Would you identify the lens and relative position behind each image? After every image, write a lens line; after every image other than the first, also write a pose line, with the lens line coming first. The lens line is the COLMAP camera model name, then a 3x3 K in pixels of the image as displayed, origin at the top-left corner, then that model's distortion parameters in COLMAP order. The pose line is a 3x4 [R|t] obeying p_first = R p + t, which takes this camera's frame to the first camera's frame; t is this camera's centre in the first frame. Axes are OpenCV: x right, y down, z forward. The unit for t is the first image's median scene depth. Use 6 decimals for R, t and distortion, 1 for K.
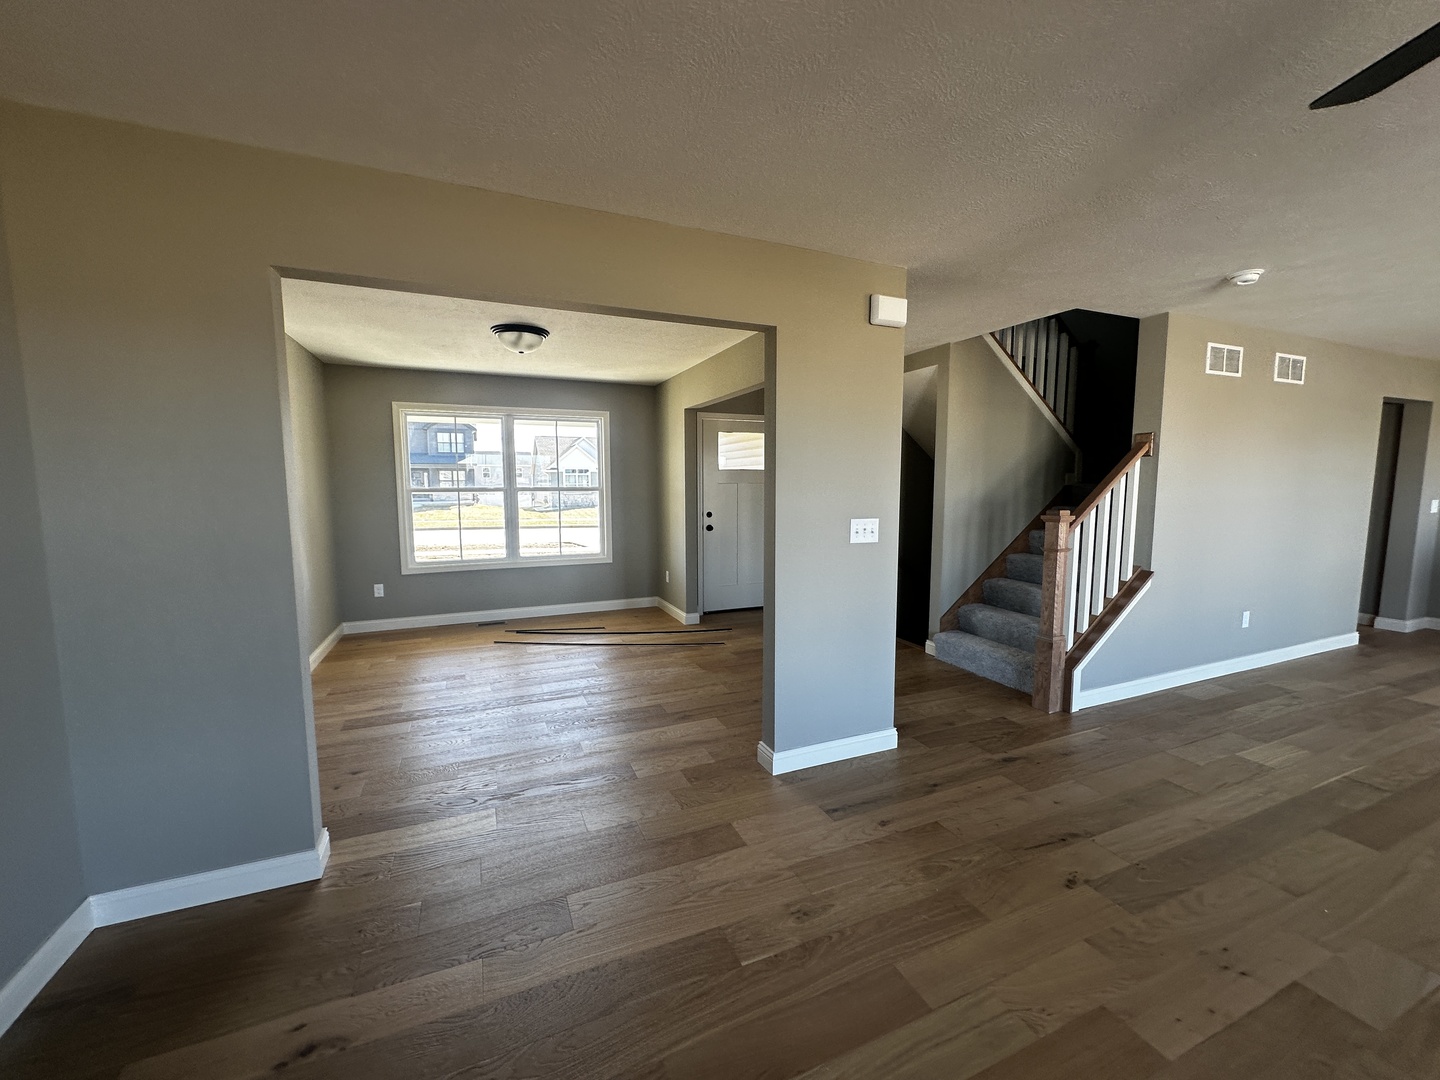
lens RADIAL K [[574.7, 0, 720.0], [0, 574.7, 540.0], [0, 0, 1]] dist [0.000042, -0.000062]
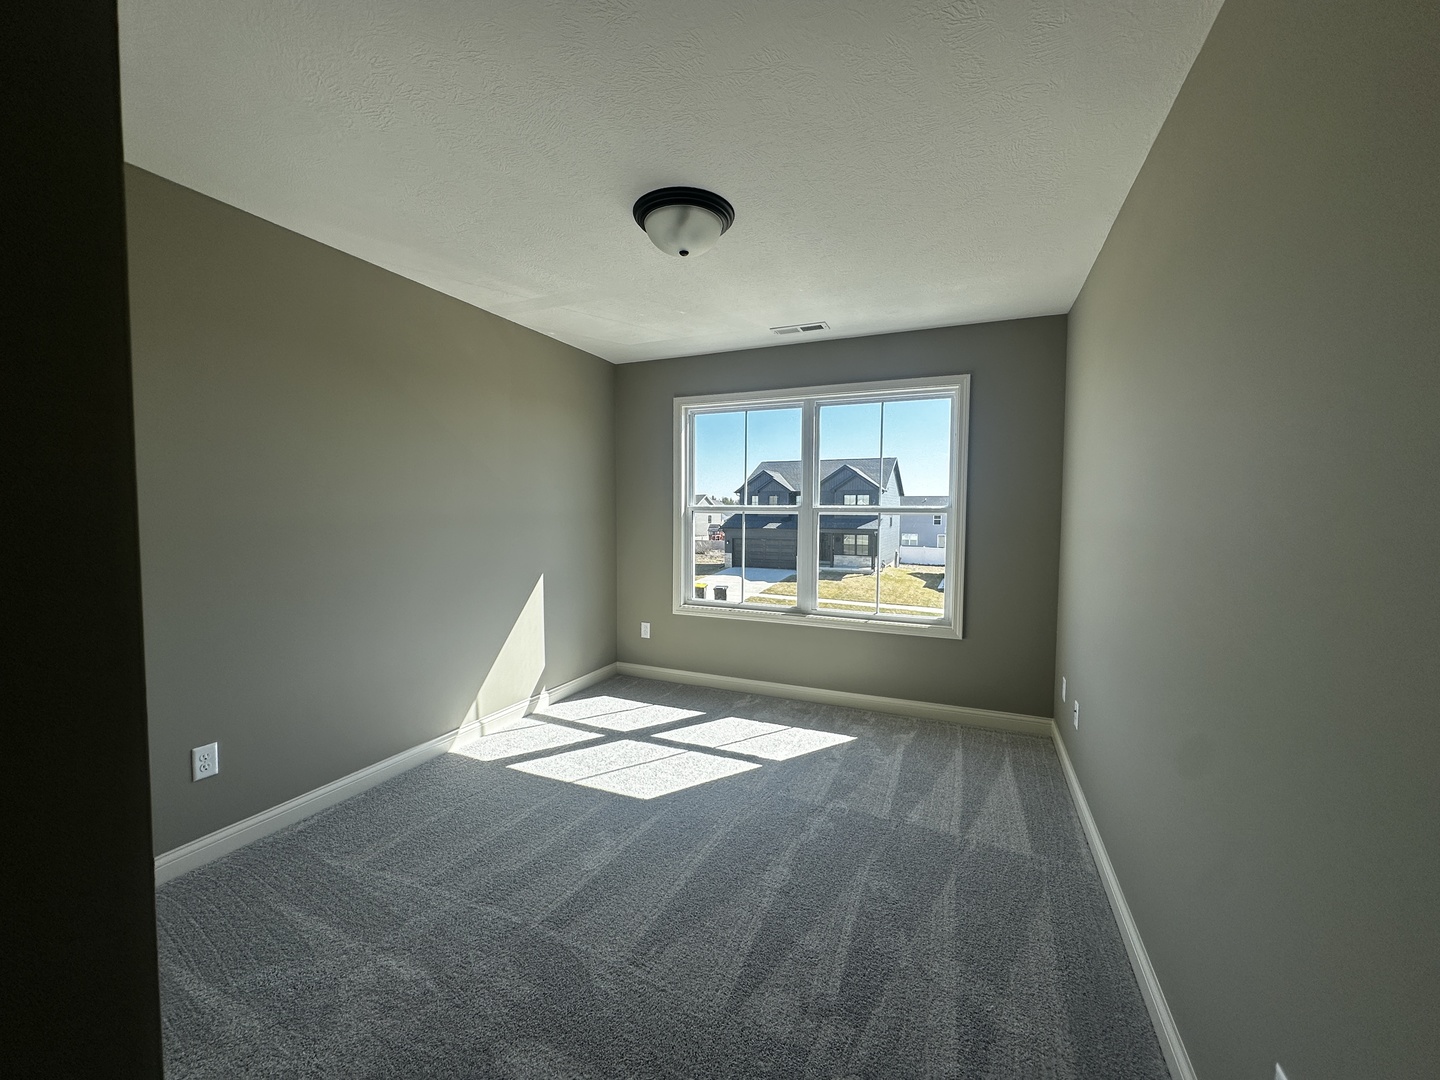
lens RADIAL K [[574.7, 0, 720.0], [0, 574.7, 540.0], [0, 0, 1]] dist [0.000042, -0.000062]
pose [[0.682554, 0.040042, -0.729738, 0.091390], [-0.083015, 0.996283, -0.022979, -0.039706], [0.726105, 0.076264, 0.683341, 0.668130]]
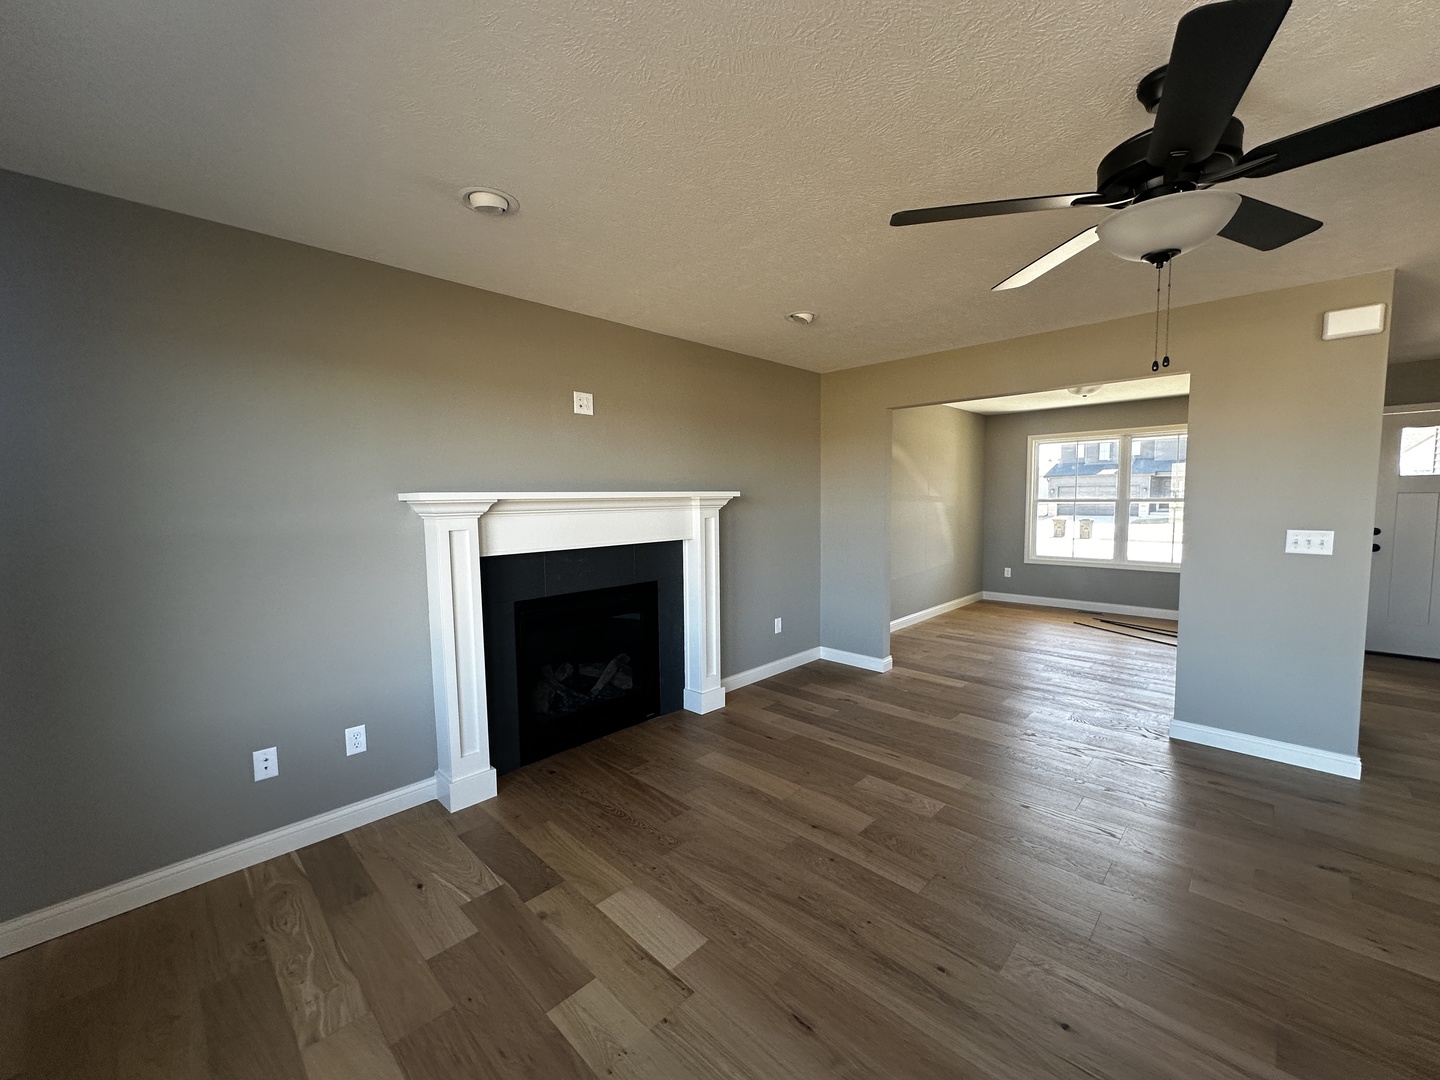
lens RADIAL K [[574.7, 0, 720.0], [0, 574.7, 540.0], [0, 0, 1]] dist [0.000042, -0.000062]
pose [[0.379174, 0.062964, -0.923181, 0.566277], [-0.078929, 0.996247, 0.035529, 0.018798], [0.921953, 0.059394, 0.382721, -0.249668]]
